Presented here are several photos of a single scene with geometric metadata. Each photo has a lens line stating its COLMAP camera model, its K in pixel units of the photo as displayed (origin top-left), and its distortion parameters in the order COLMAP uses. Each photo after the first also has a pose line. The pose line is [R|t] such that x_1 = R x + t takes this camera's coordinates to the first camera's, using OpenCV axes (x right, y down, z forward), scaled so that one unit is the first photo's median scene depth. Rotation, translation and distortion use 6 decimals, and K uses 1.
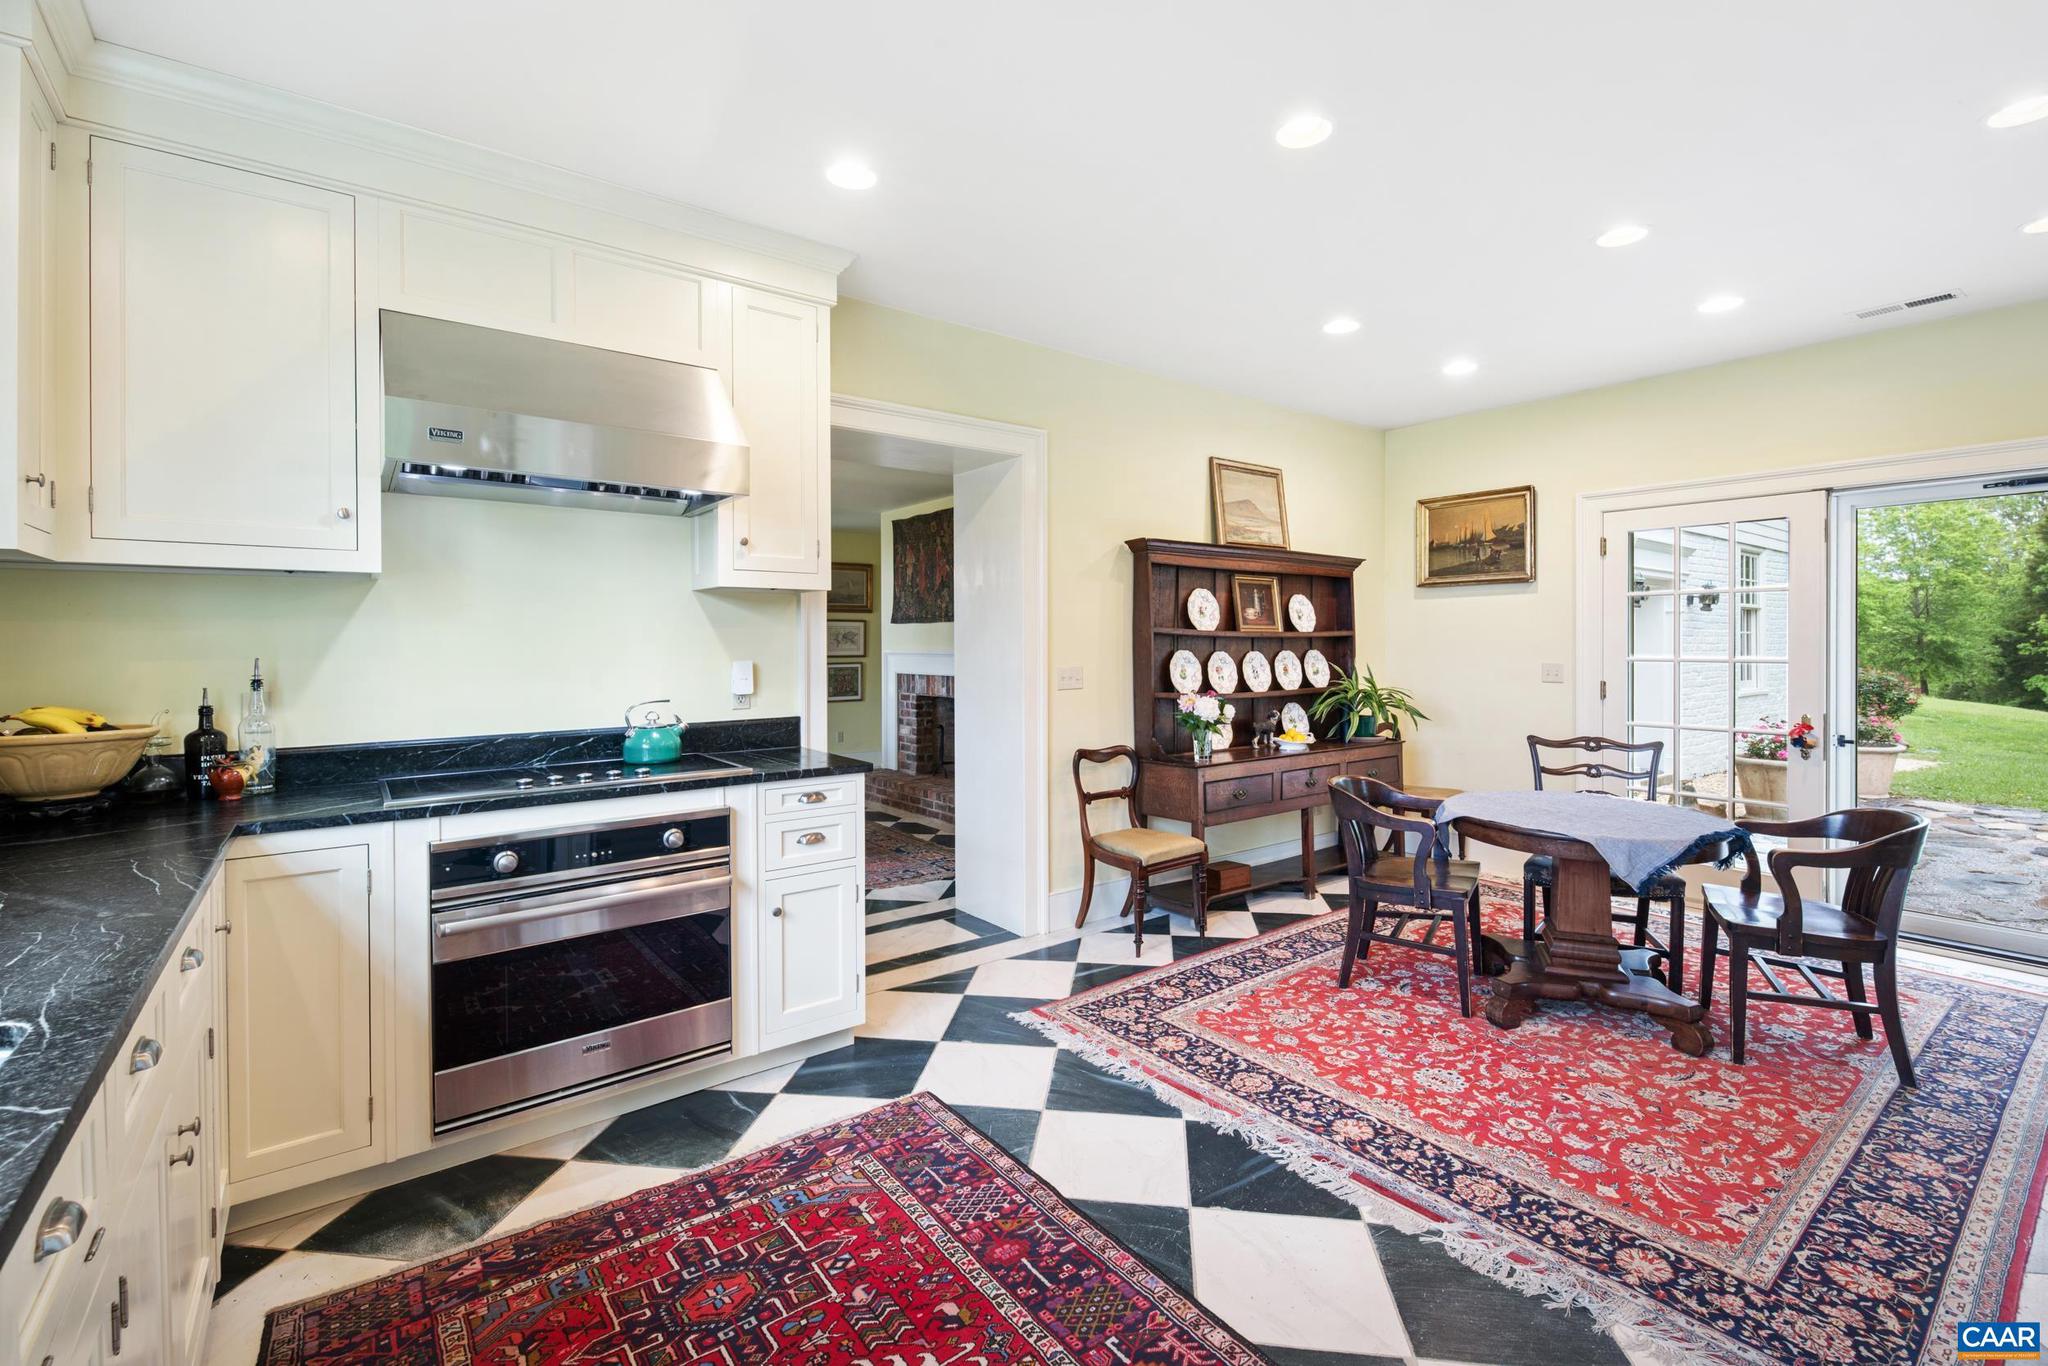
lens RADIAL K [[912.3, 0, 1019.0], [0, 912.3, 644.6], [0, 0, 1]] dist [-0.000065, -0.002222]
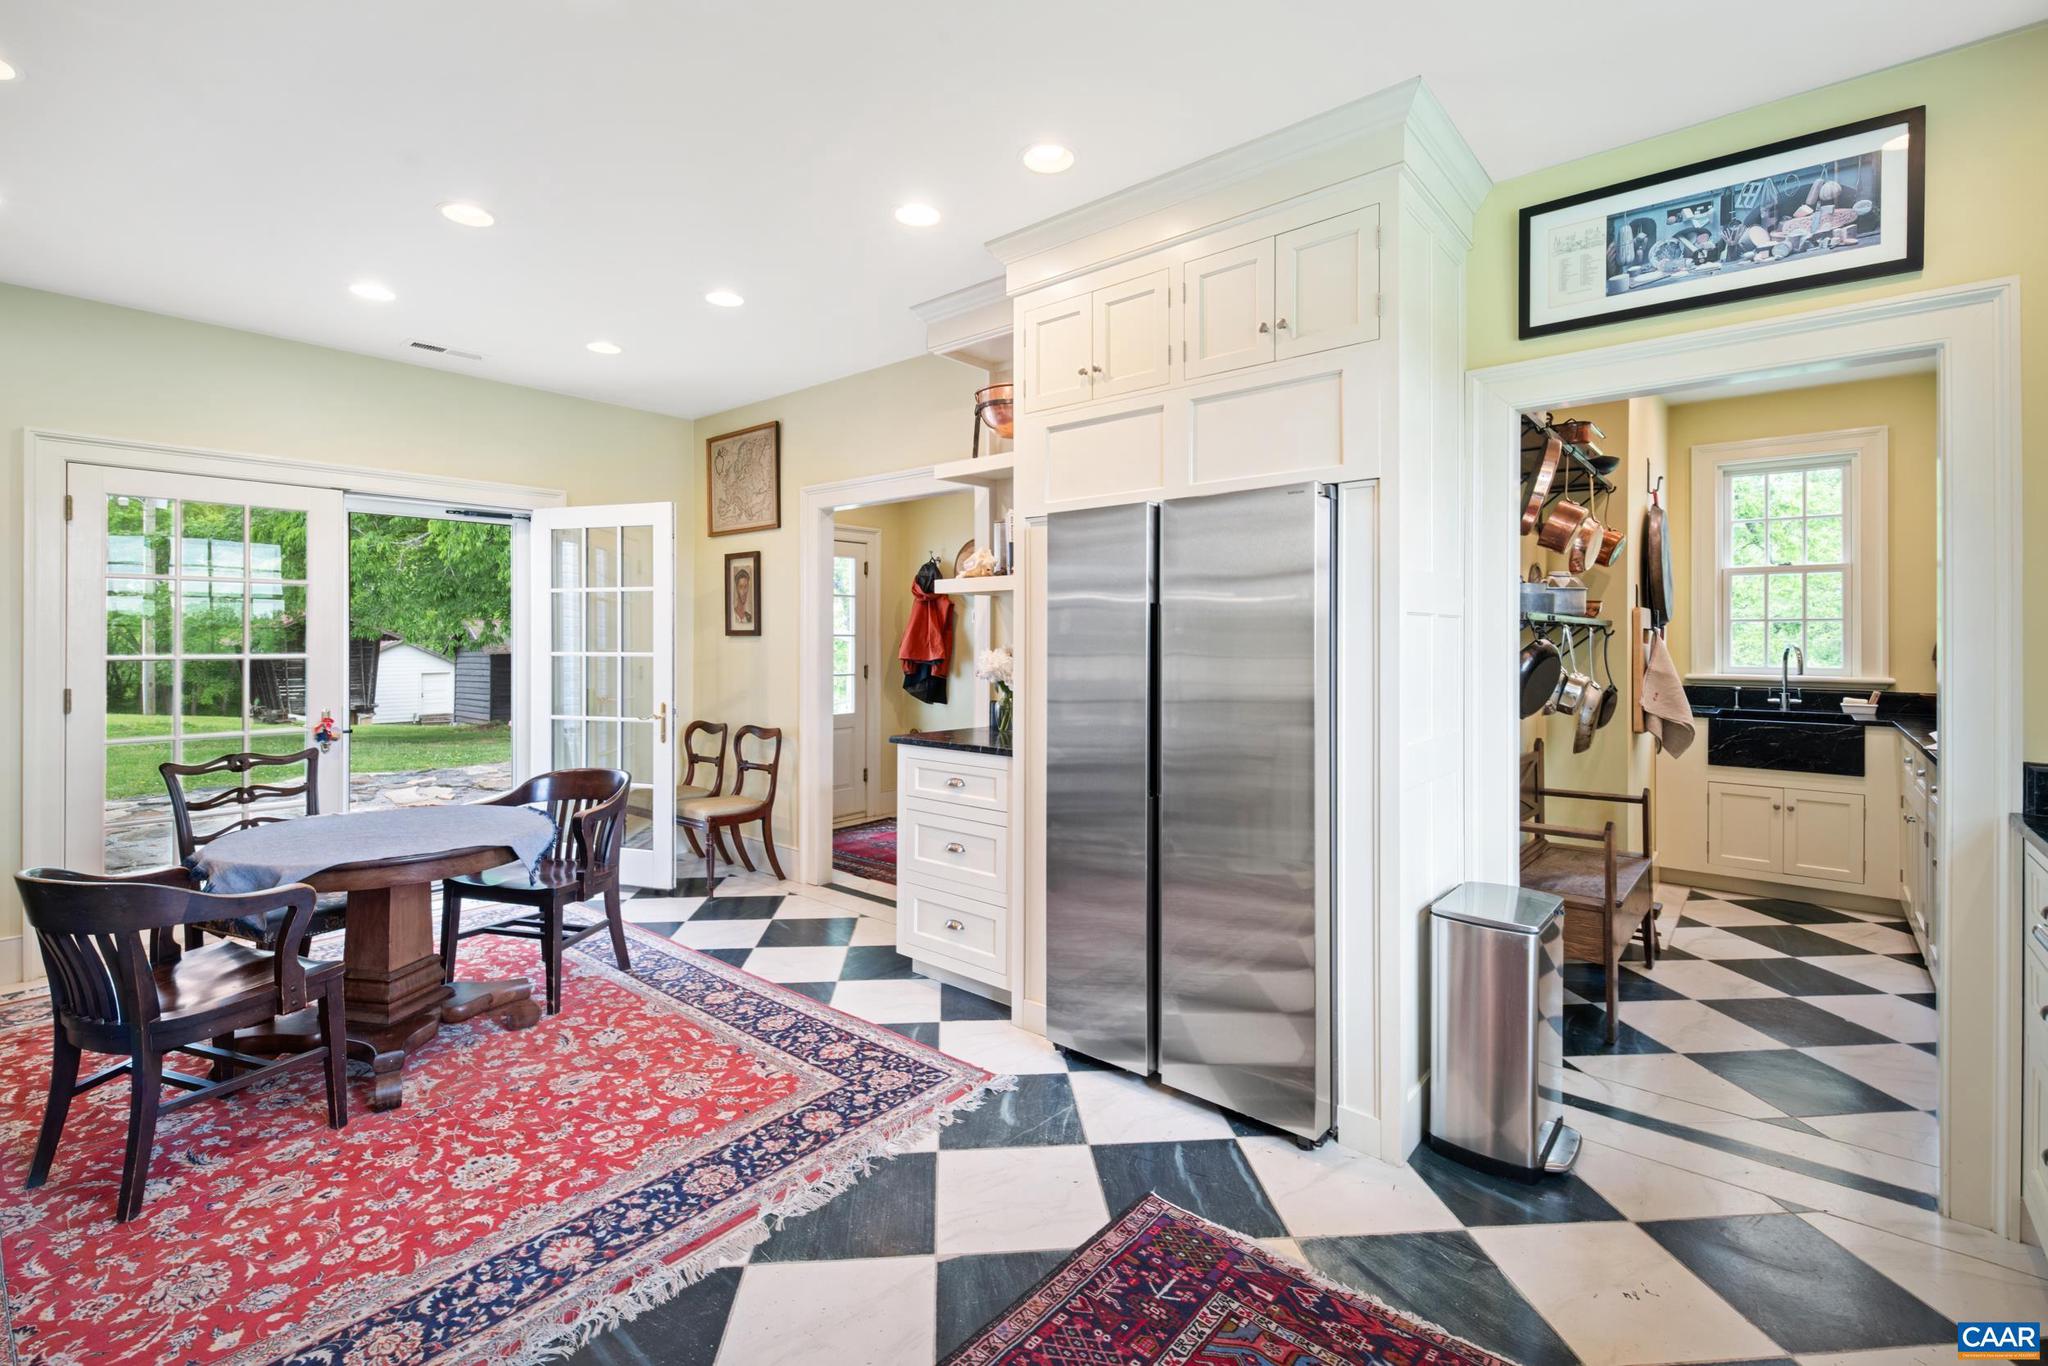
lens RADIAL K [[912.3, 0, 1024.9], [0, 912.3, 628.0], [0, 0, 1]] dist [-0.000065, -0.002222]
pose [[-0.229890, 0.009806, 0.973167, -0.542069], [0.002605, 0.999952, -0.009460, -0.001347], [-0.973213, 0.000361, -0.229905, 0.862641]]
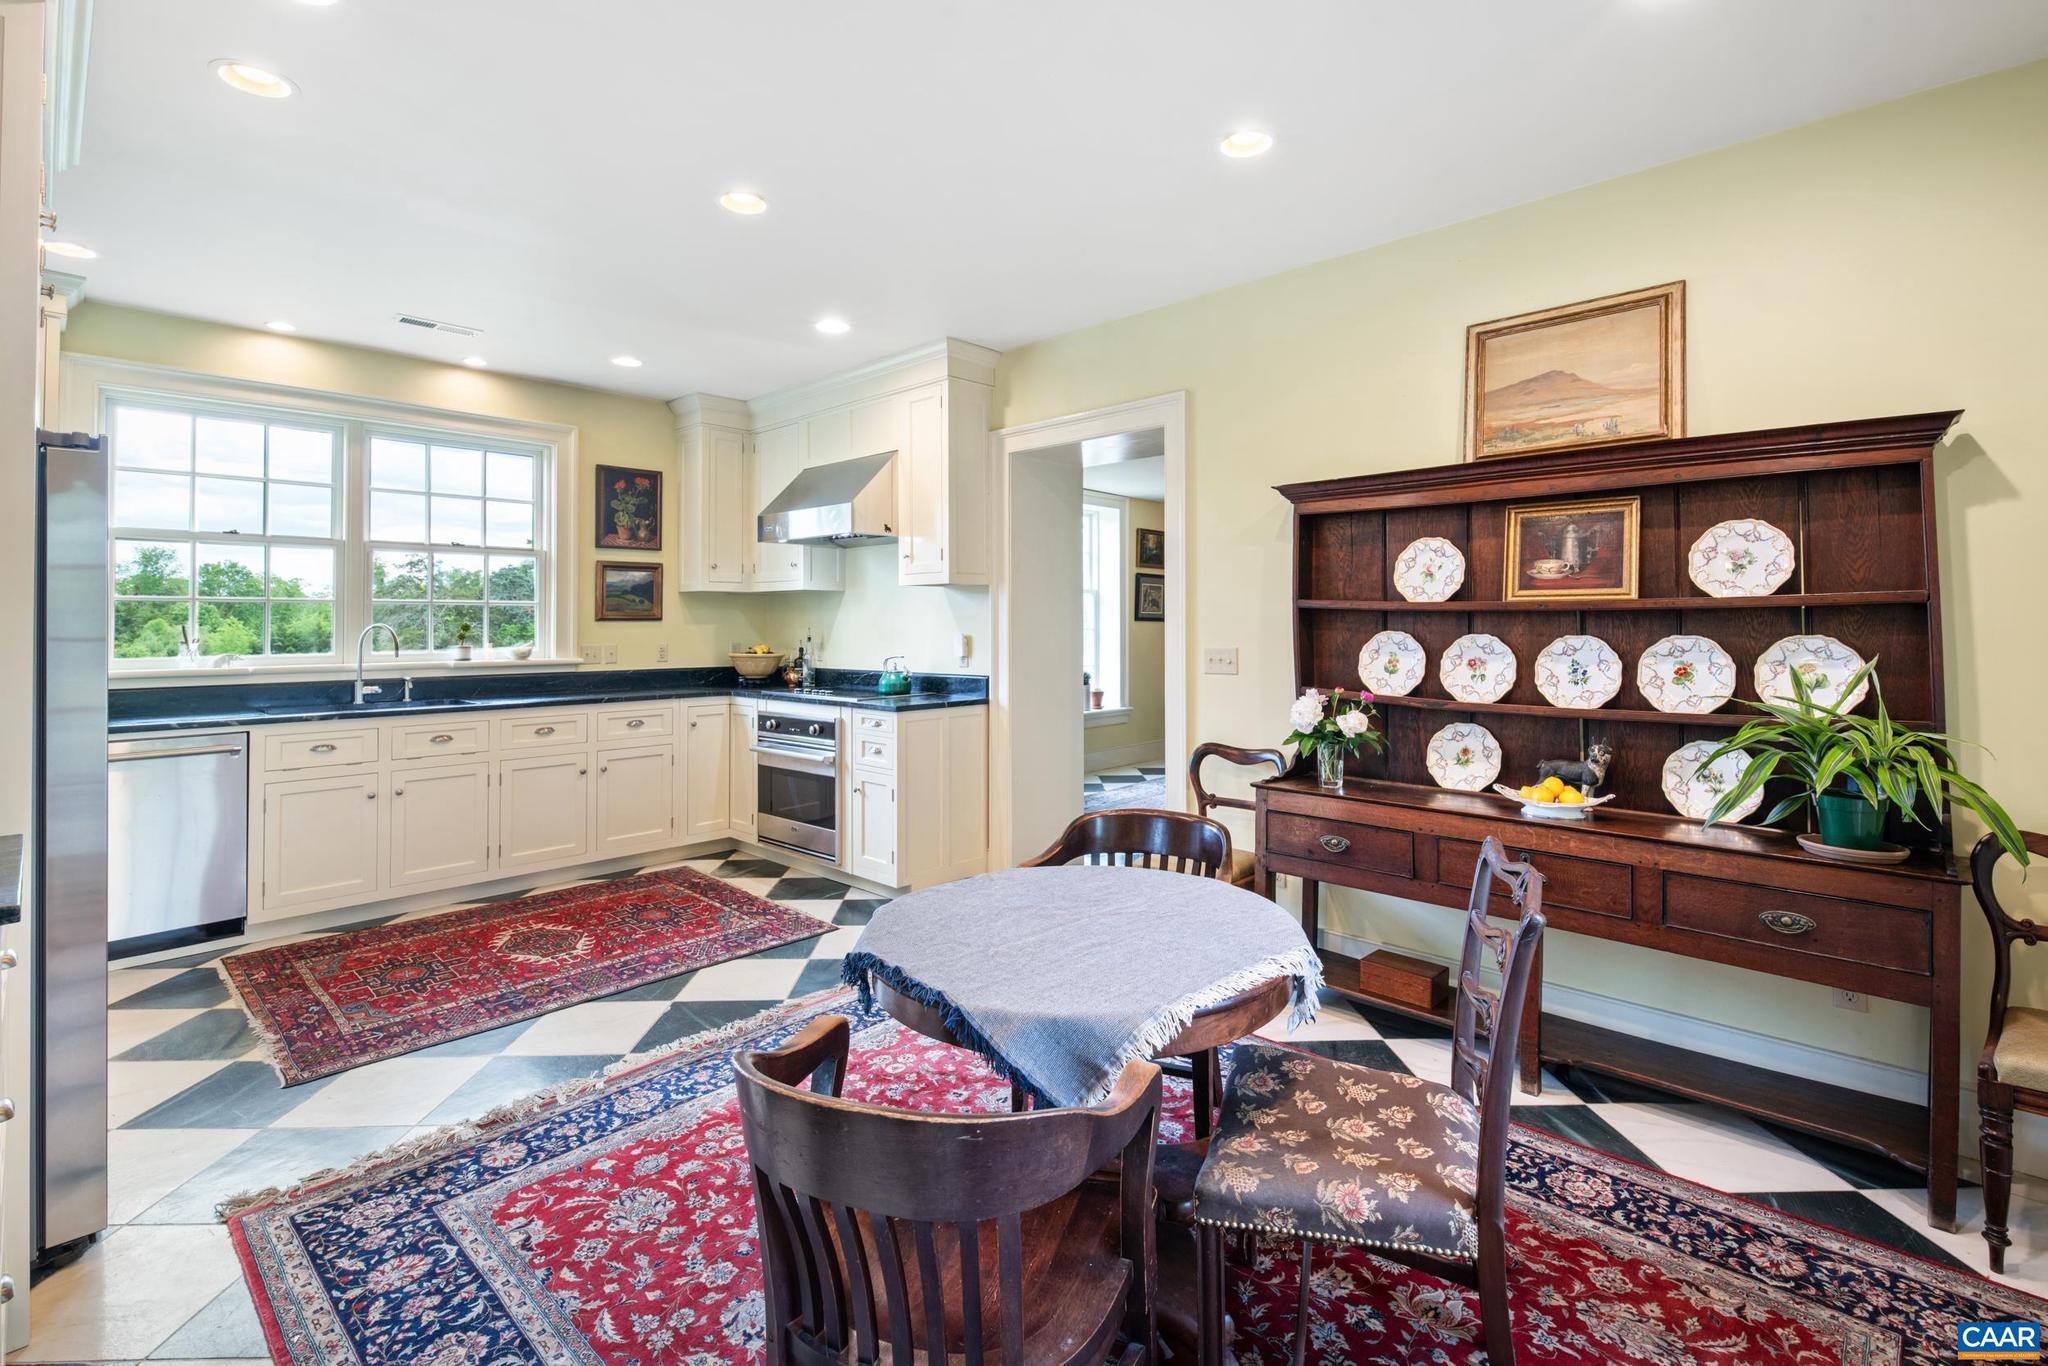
lens RADIAL K [[912.3, 0, 1007.8], [0, 912.3, 630.6], [0, 0, 1]] dist [-0.000065, -0.002222]
pose [[0.160895, 0.011356, -0.986906, 1.643865], [-0.000504, 0.999935, 0.011424, -0.004660], [0.986971, -0.001341, 0.160891, 1.230632]]
